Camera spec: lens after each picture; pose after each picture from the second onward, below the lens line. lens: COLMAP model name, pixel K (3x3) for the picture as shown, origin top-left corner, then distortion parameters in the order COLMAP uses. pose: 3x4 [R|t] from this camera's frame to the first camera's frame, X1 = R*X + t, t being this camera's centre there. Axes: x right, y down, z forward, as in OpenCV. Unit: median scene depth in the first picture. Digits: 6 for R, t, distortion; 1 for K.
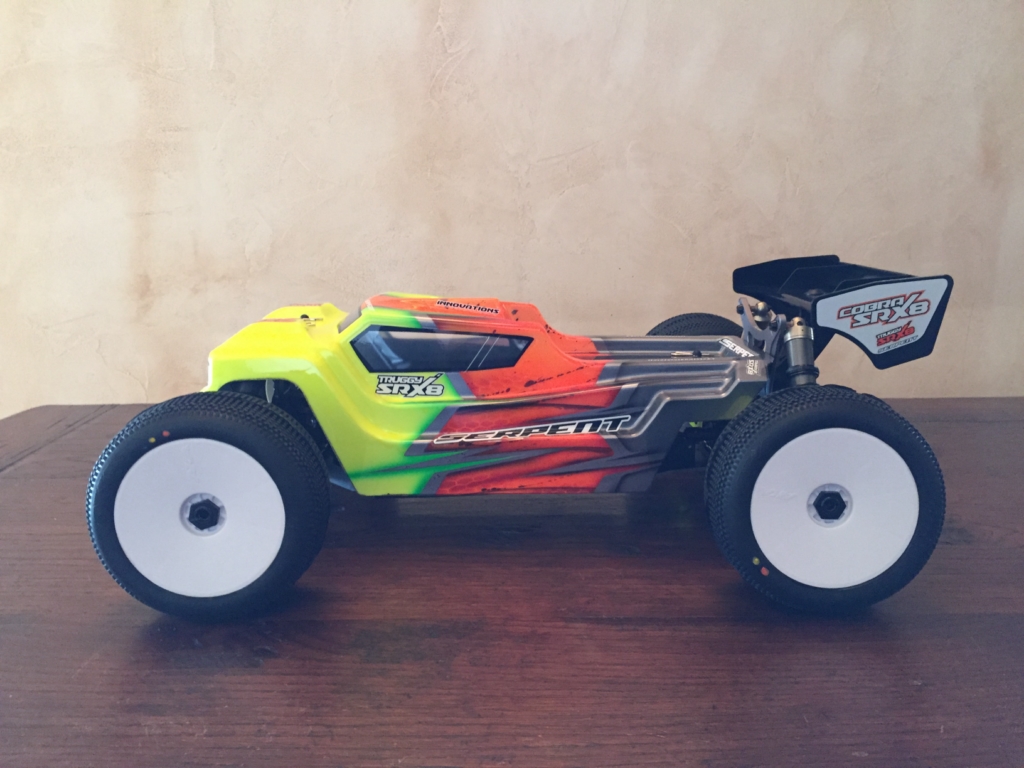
lens RADIAL K [[886.3, 0, 511.0], [0, 886.3, 376.7], [0, 0, 1]] dist [0.073262, -0.097579]
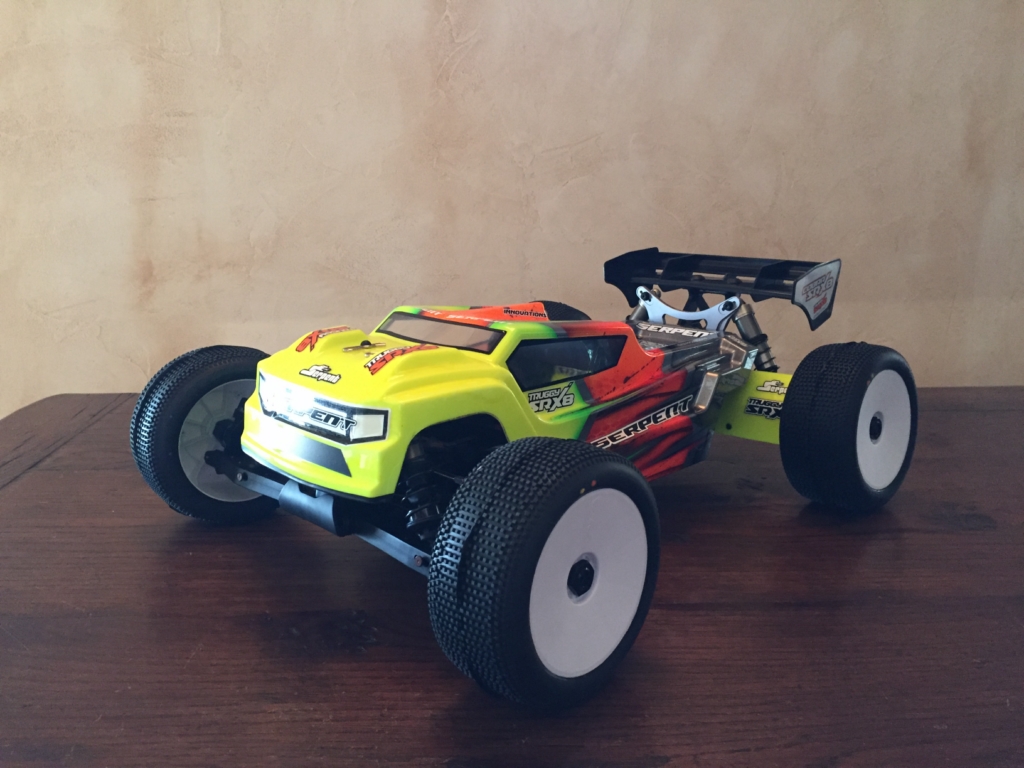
lens RADIAL K [[886.3, 0, 513.9], [0, 886.3, 377.9], [0, 0, 1]] dist [0.073262, -0.097579]
pose [[0.998526, 0.000944, 0.054267, -0.058171], [-0.002309, 0.999682, 0.025103, -0.010252], [-0.054226, -0.025191, 0.998211, -0.018320]]
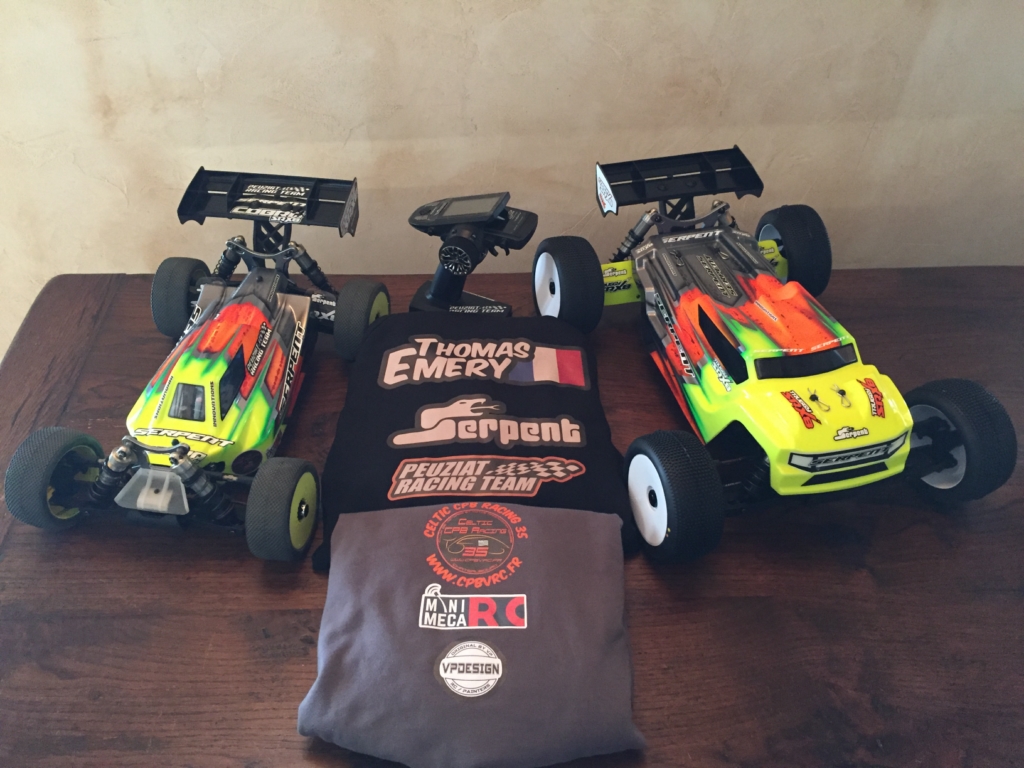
lens RADIAL K [[886.3, 0, 509.9], [0, 886.3, 386.6], [0, 0, 1]] dist [0.073262, -0.097579]
pose [[0.998899, -0.002130, 0.046857, 0.015572], [-0.022650, 0.852880, 0.521615, -0.392704], [-0.041074, -0.522102, 0.851894, -0.094498]]
